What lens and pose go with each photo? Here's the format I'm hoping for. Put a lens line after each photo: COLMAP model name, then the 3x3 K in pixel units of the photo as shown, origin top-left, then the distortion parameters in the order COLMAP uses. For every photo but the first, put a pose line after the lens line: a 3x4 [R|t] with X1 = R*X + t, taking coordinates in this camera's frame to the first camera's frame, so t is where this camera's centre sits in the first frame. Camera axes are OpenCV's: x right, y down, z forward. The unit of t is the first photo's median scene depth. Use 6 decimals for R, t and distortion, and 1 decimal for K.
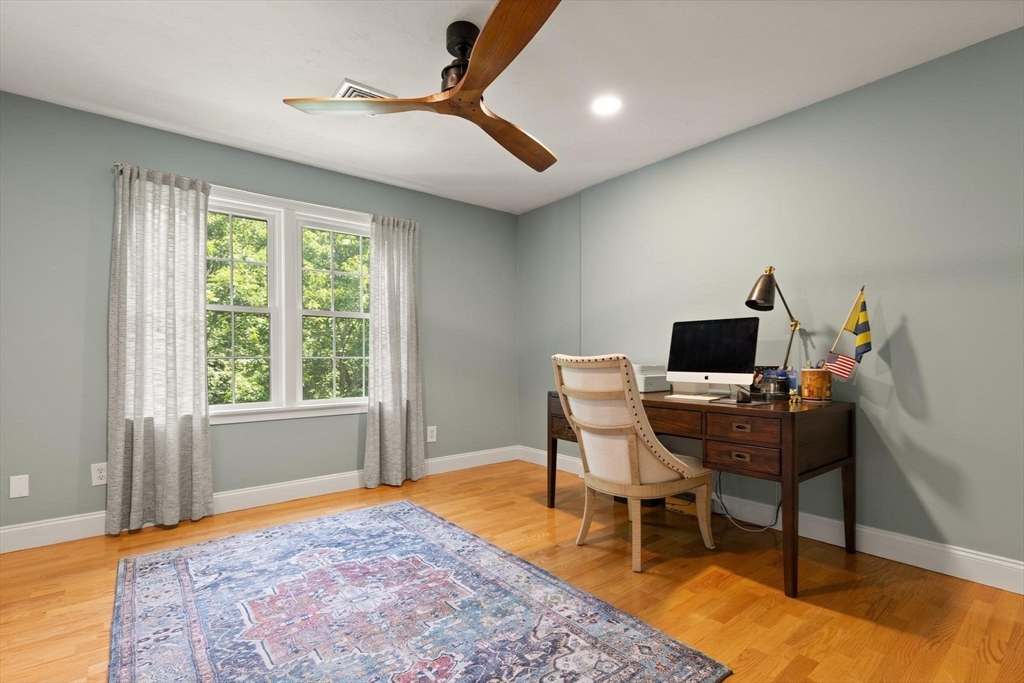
lens RADIAL K [[474.0, 0, 520.0], [0, 474.0, 354.7], [0, 0, 1]] dist [0.005885, 0.000906]
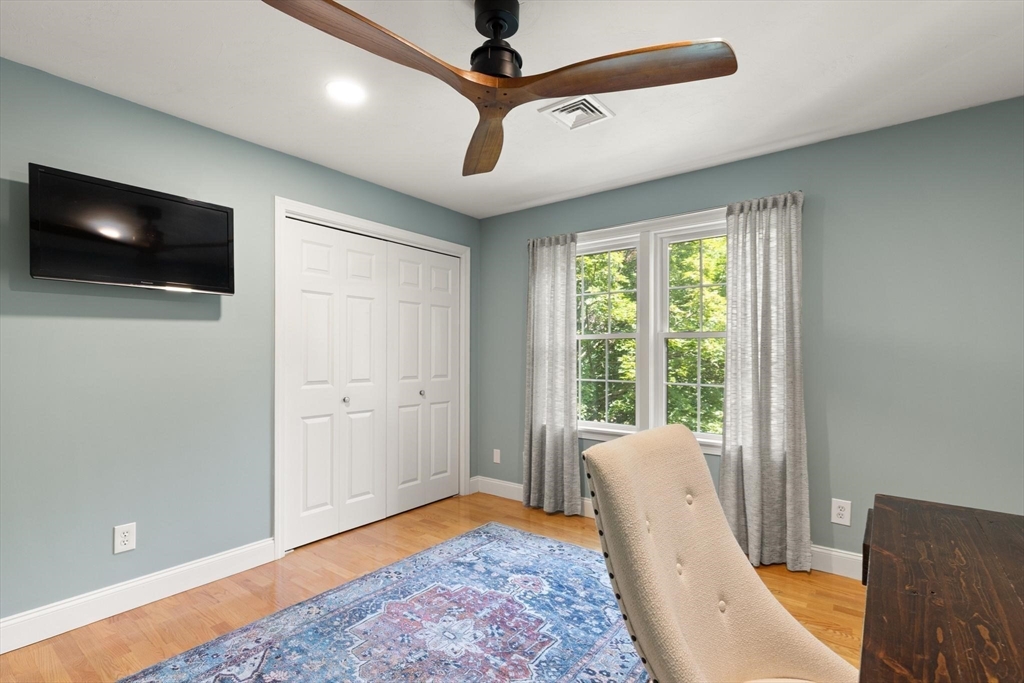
lens RADIAL K [[474.0, 0, 520.0], [0, 474.0, 354.7], [0, 0, 1]] dist [0.005885, 0.000906]
pose [[0.228480, 0.001047, -0.973548, 0.580955], [0.006061, 0.999979, 0.002497, -0.081667], [0.973530, -0.006471, 0.228469, 0.754336]]
